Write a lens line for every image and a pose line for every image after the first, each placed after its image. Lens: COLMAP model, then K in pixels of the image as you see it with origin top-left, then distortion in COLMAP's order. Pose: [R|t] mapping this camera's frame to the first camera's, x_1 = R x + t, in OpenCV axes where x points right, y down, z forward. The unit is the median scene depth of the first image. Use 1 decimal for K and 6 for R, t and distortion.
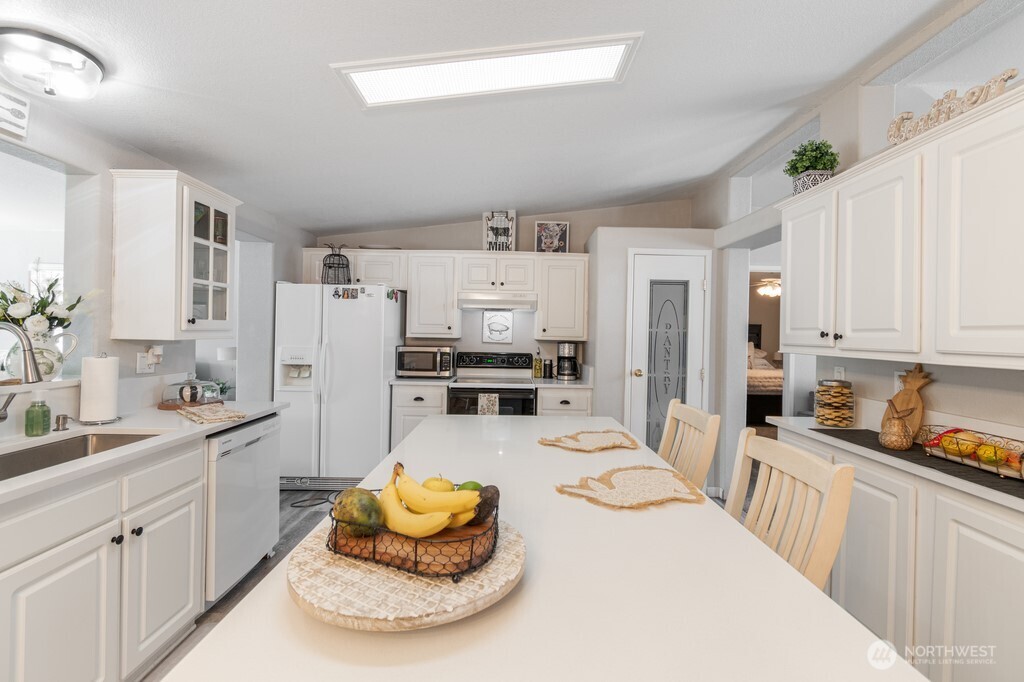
lens RADIAL K [[449.5, 0, 513.9], [0, 449.5, 333.9], [0, 0, 1]] dist [0.001267, -0.000469]
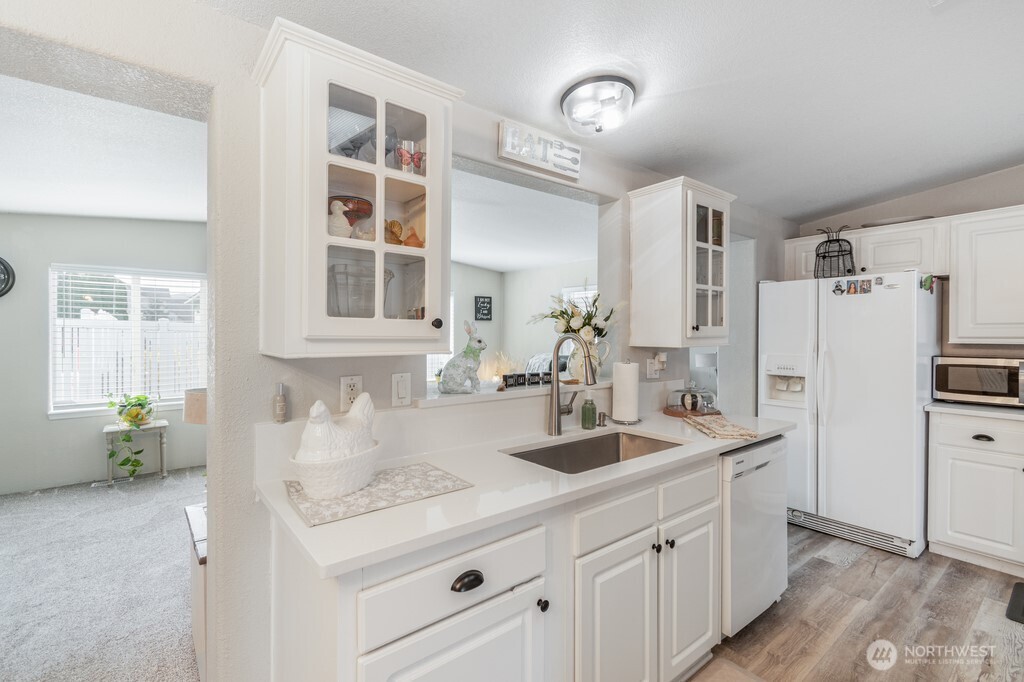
lens RADIAL K [[464.3, 0, 514.8], [0, 464.3, 335.8], [0, 0, 1]] dist [0.001409, 0.000209]
pose [[0.621115, -0.013247, -0.783607, -0.105306], [0.008248, 0.999912, -0.010366, -0.002871], [0.783676, -0.000025, 0.621170, 0.043909]]
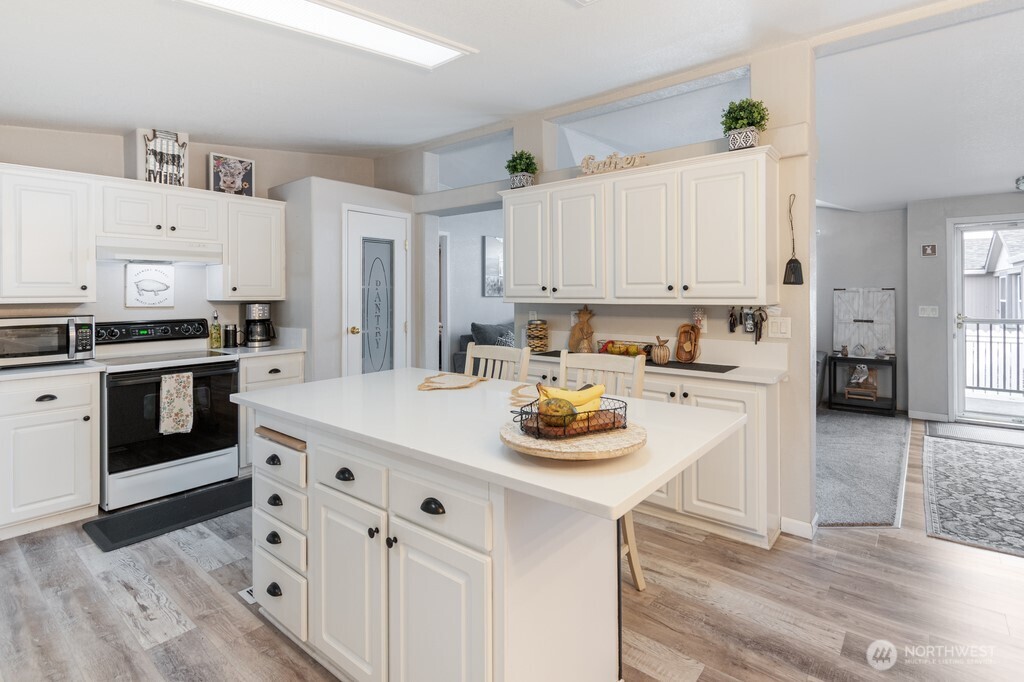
lens RADIAL K [[504.3, 0, 525.8], [0, 504.3, 291.4], [0, 0, 1]] dist [0.002026, -0.005262]
pose [[0.627305, -0.020704, 0.778498, -0.349412], [0.018153, 0.999764, 0.011962, -0.005408], [-0.778562, 0.006628, 0.627533, 0.005846]]
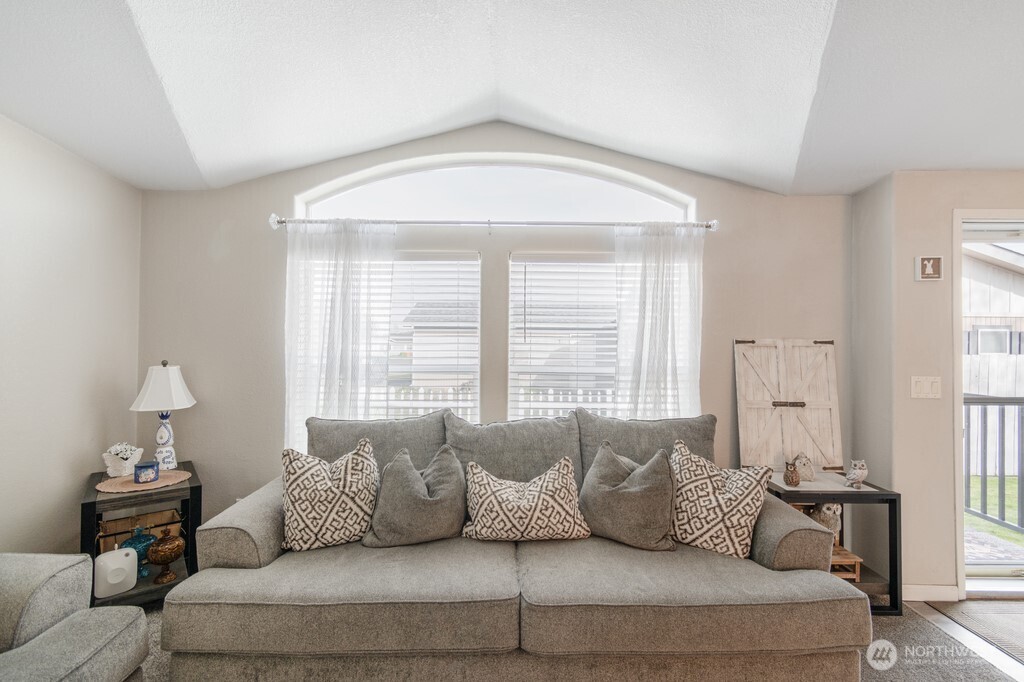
lens RADIAL K [[449.5, 0, 513.9], [0, 449.5, 333.9], [0, 0, 1]] dist [0.001267, -0.000469]
pose [[0.020147, -0.002624, 0.999794, 0.778578], [-0.005062, 0.999983, 0.002726, 0.012562], [-0.999784, -0.005116, 0.020134, 0.583215]]
